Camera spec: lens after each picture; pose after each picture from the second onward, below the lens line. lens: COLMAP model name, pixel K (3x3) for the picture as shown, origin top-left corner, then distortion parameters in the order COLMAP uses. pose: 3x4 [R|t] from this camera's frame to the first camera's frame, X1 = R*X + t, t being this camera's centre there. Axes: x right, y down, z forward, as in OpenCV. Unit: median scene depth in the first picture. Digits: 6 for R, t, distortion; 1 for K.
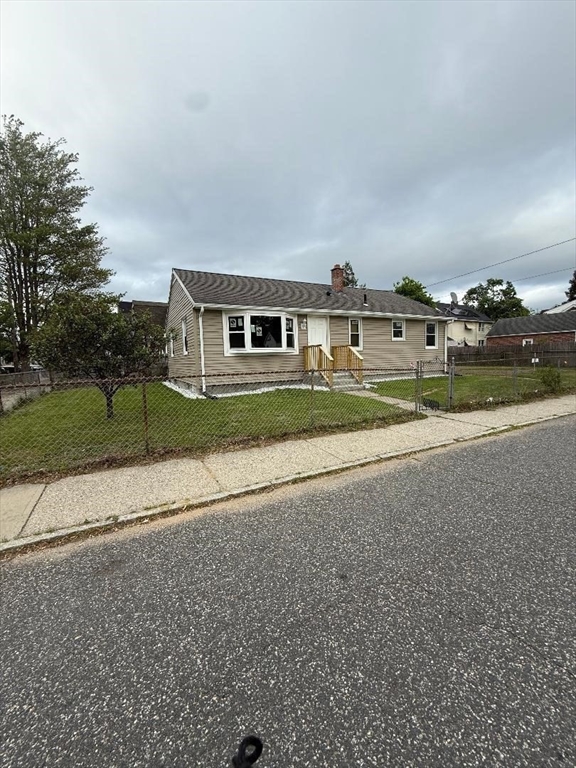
lens RADIAL K [[304.5, 0, 288.0], [0, 304.5, 384.0], [0, 0, 1]] dist [-0.000367, 0.000322]
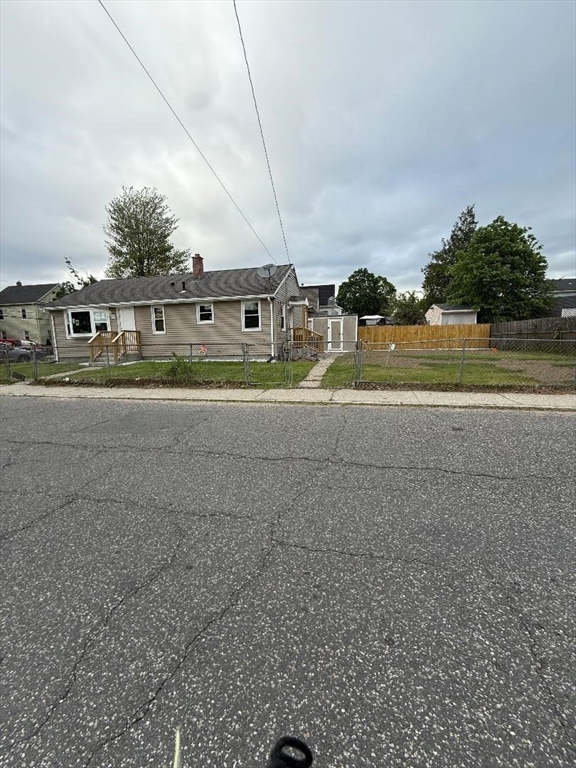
lens RADIAL K [[304.5, 0, 288.0], [0, 304.5, 384.0], [0, 0, 1]] dist [-0.000367, 0.000322]
pose [[0.757103, 0.104969, -0.644807, 1.441312], [-0.054478, 0.993714, 0.097803, -0.065276], [0.651020, -0.038919, 0.758062, 0.456172]]
